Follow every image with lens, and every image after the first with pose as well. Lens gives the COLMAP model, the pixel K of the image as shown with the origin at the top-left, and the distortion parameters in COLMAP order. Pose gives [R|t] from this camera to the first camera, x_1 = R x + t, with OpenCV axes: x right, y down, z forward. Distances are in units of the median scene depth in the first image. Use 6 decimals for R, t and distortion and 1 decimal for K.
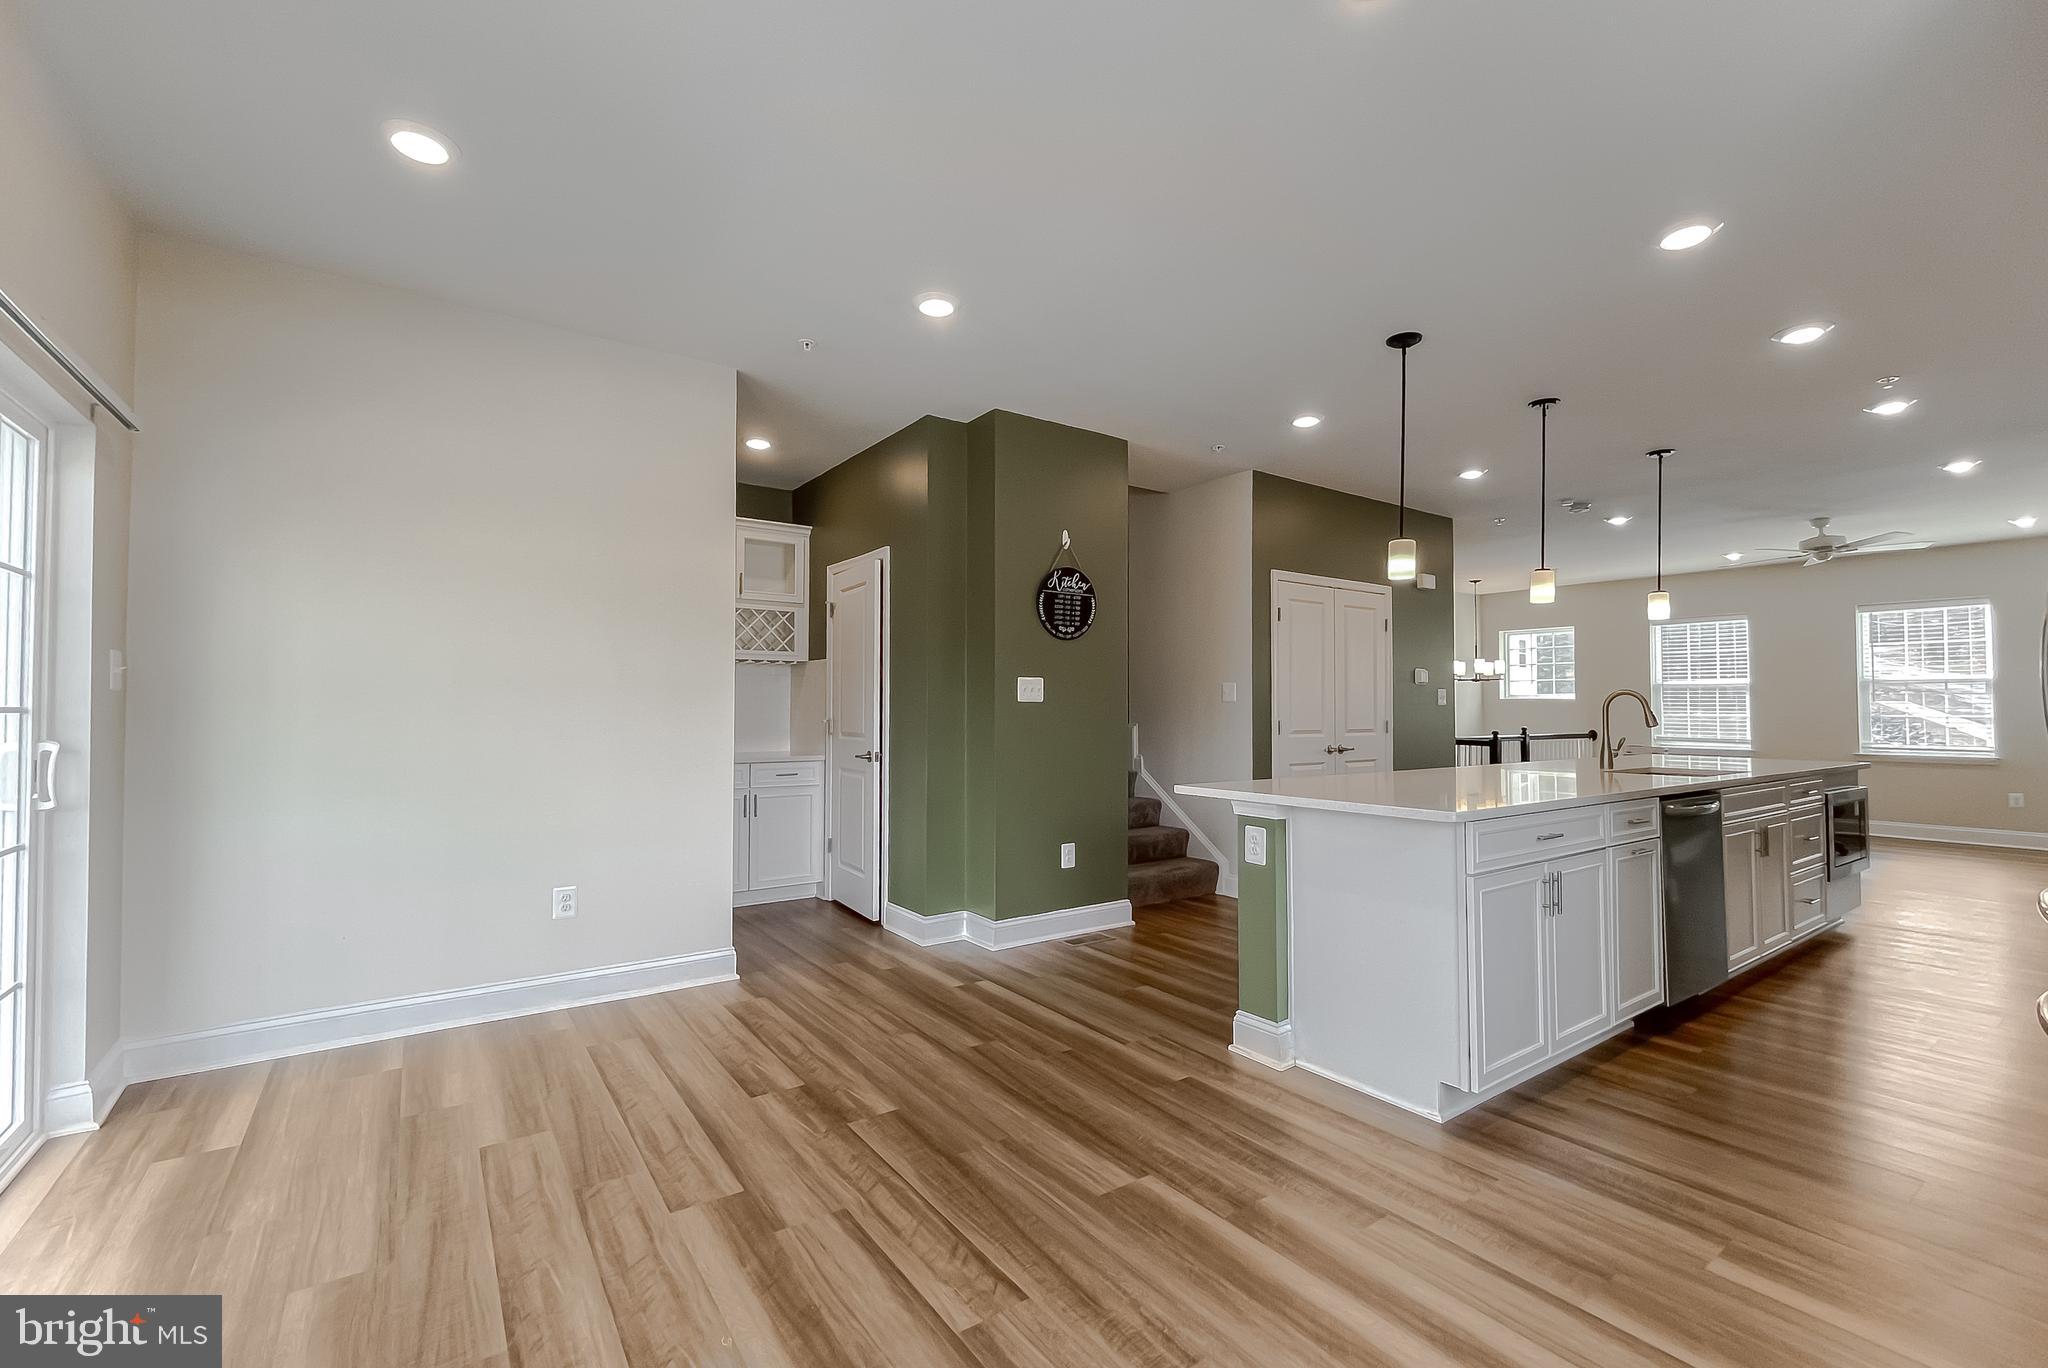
lens RADIAL K [[867.5, 0, 1013.8], [0, 867.5, 684.9], [0, 0, 1]] dist [0.002870, -0.001228]
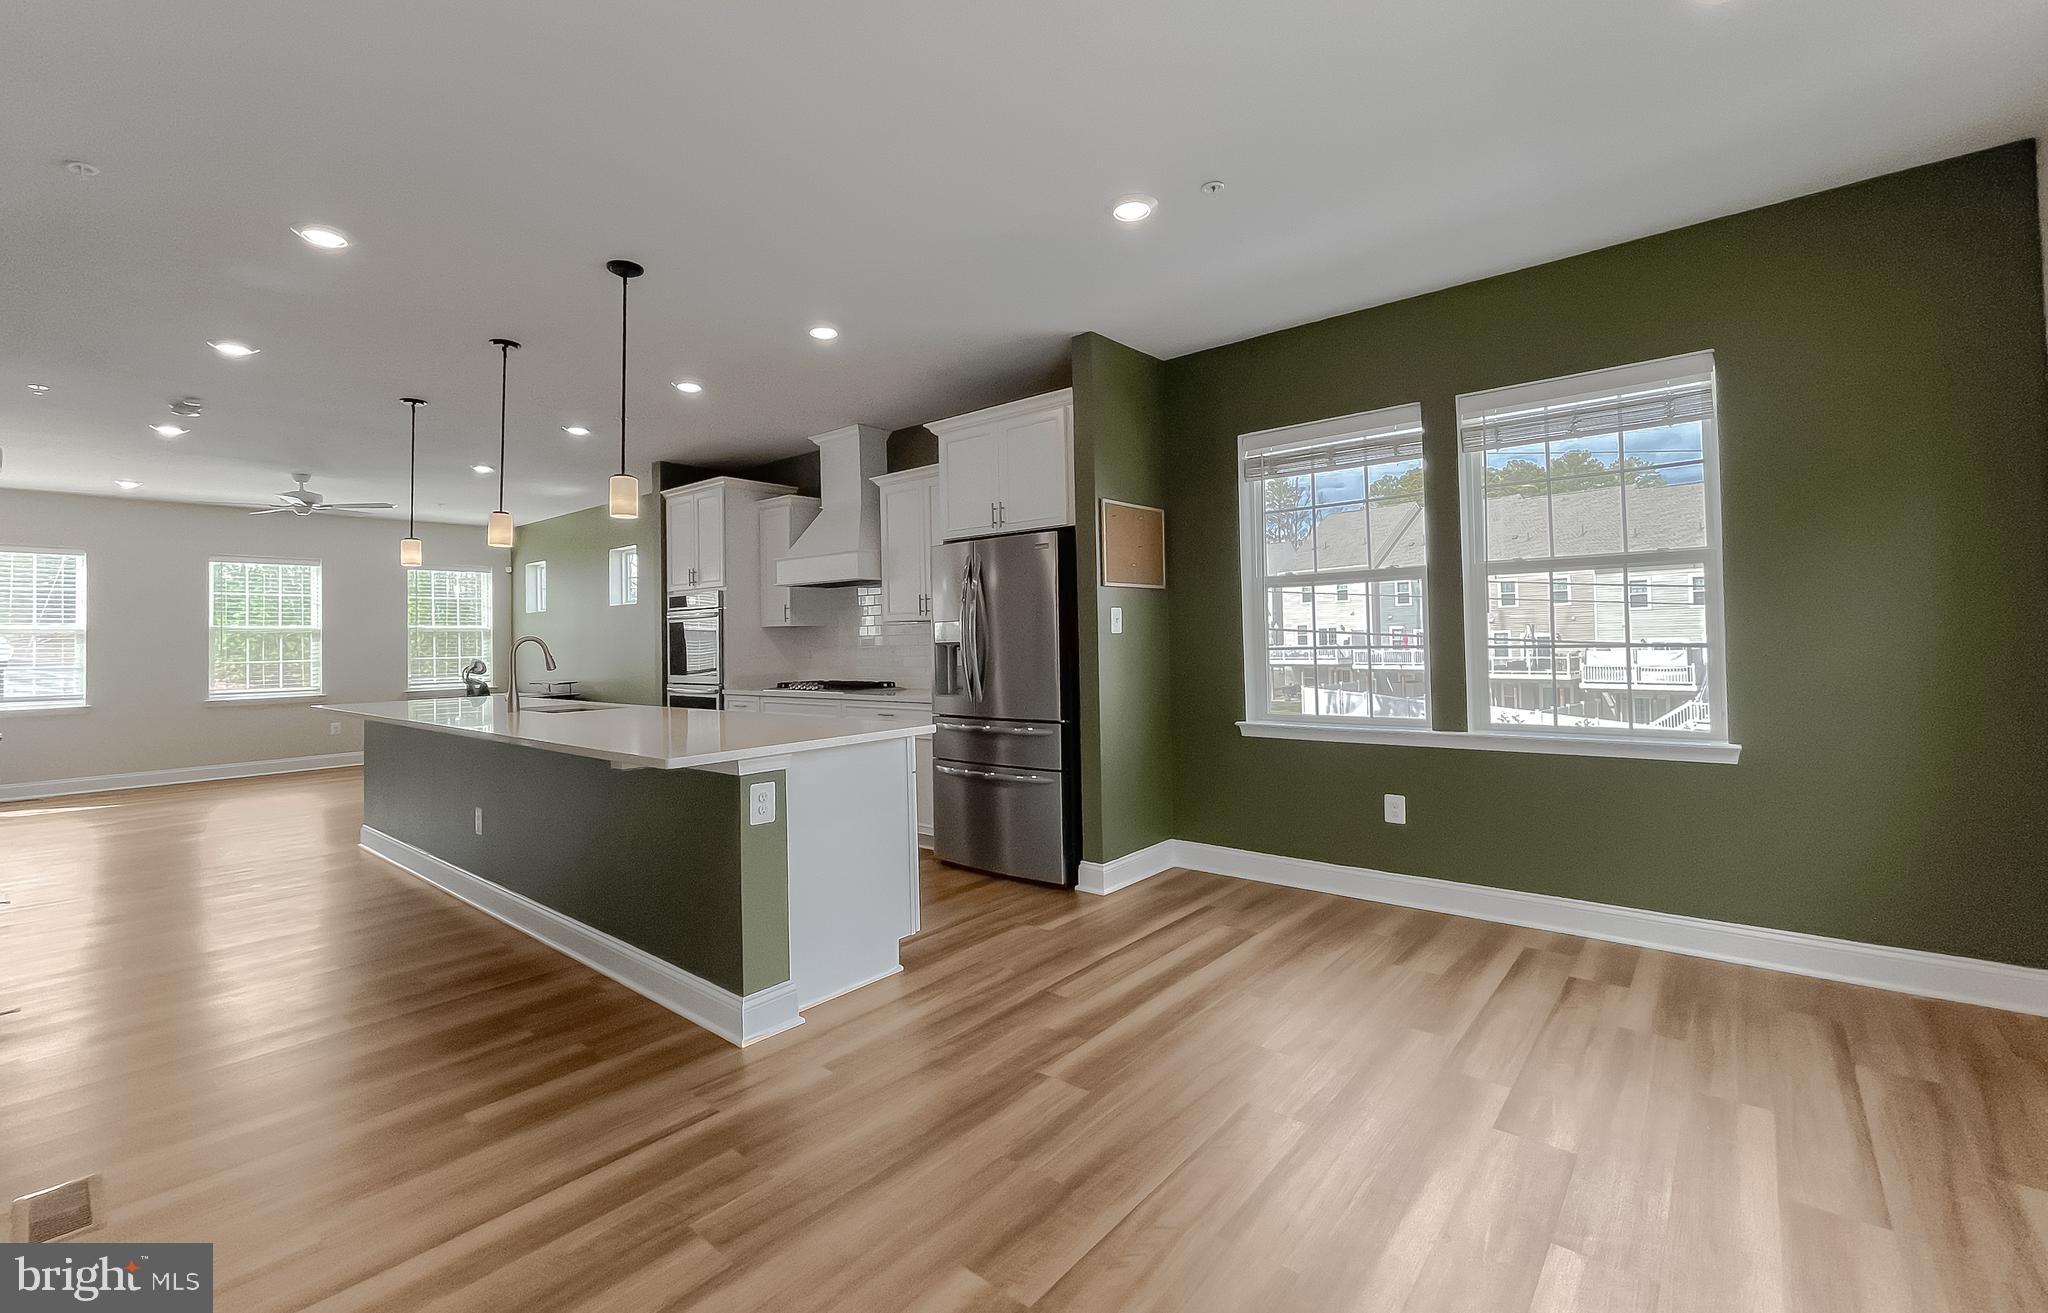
lens RADIAL K [[855.6, 0, 1019.6], [0, 855.6, 639.2], [0, 0, 1]] dist [-0.003353, 0.000343]
pose [[-0.252638, 0.004211, 0.967552, -0.461584], [-0.009977, 0.999926, -0.006957, 0.010183], [-0.967509, -0.011411, -0.252577, 0.674763]]
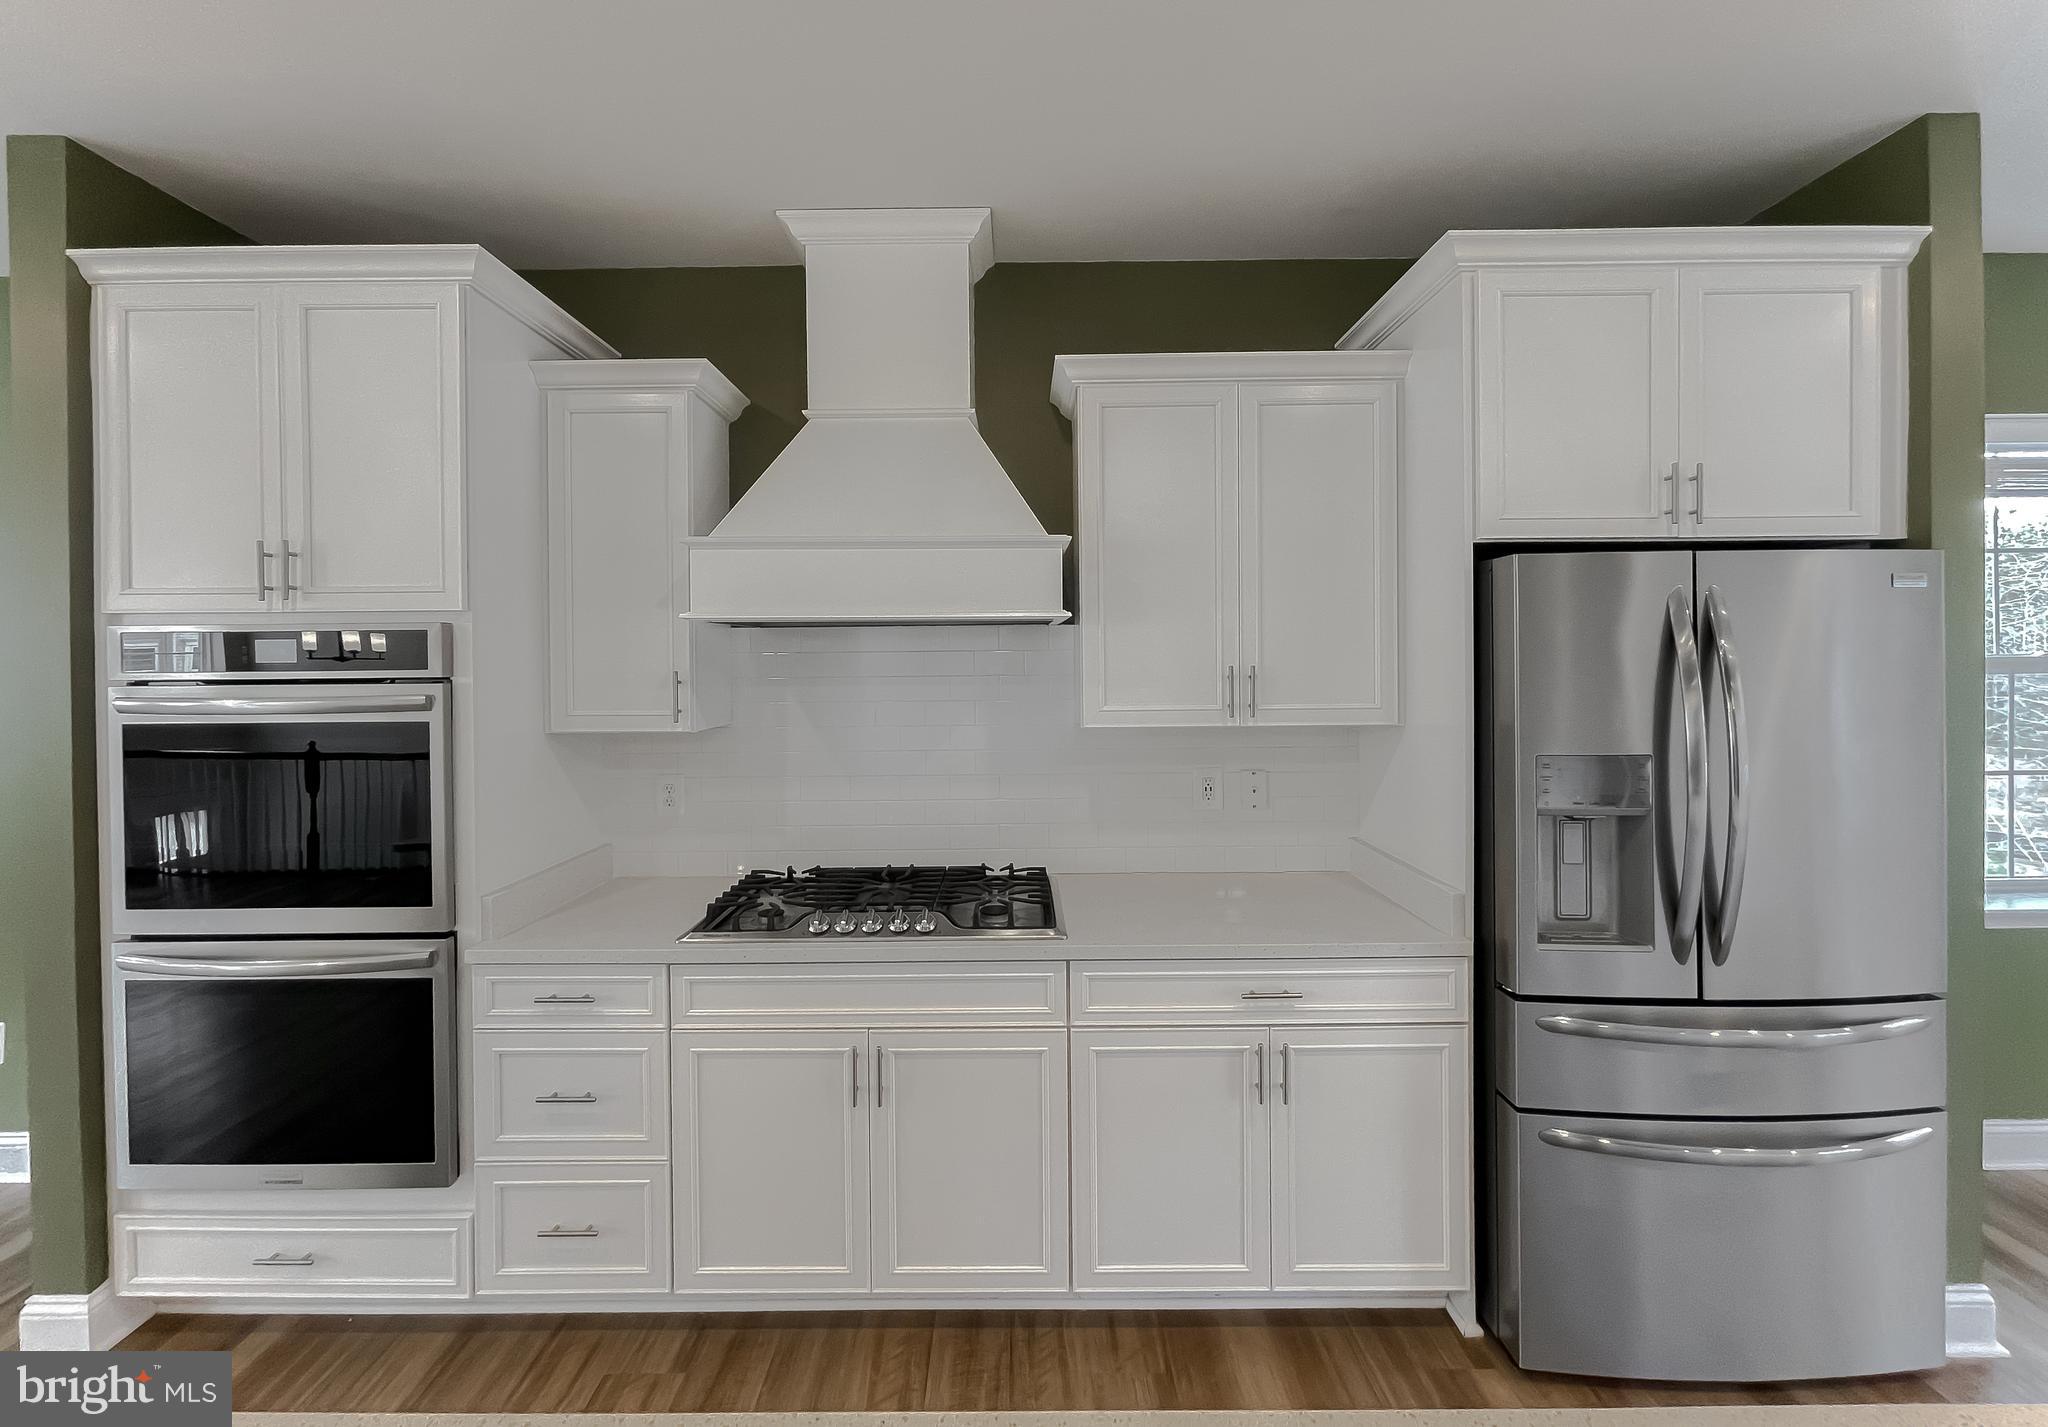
lens RADIAL K [[860.5, 0, 1014.2], [0, 860.5, 667.0], [0, 0, 1]] dist [-0.005027, 0.001280]
pose [[-0.814367, 0.001588, 0.580347, 0.591881], [-0.008913, 0.999844, -0.015243, -0.052073], [-0.580281, -0.017586, -0.814226, 0.994237]]
